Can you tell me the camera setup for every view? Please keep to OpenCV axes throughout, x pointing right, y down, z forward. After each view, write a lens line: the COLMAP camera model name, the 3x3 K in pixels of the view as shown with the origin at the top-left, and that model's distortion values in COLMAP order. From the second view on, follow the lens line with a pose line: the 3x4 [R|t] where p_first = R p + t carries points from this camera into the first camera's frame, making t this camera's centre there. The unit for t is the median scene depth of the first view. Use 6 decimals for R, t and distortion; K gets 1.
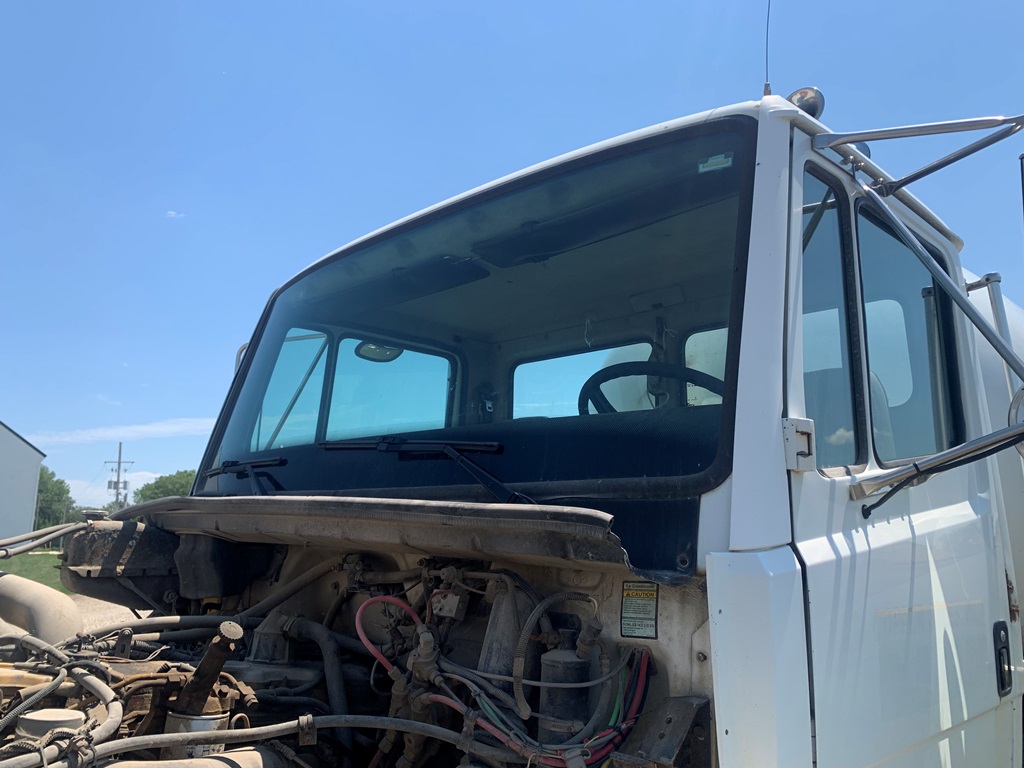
lens RADIAL K [[796.0, 0, 506.2], [0, 796.0, 375.6], [0, 0, 1]] dist [0.003253, -0.006629]
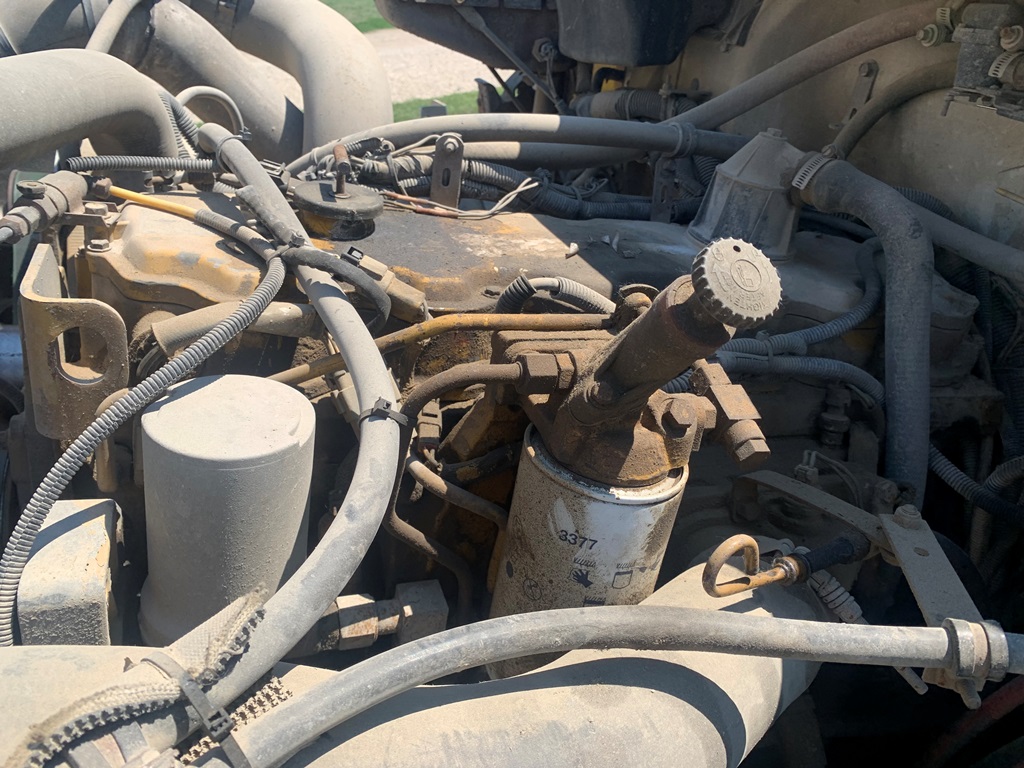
lens RADIAL K [[796.0, 0, 514.7], [0, 796.0, 380.5], [0, 0, 1]] dist [0.003253, -0.006629]
pose [[0.906279, 0.250326, -0.340582, -0.247848], [0.017082, 0.783416, 0.621263, 0.142487], [0.422335, -0.568855, 0.705717, 0.600836]]
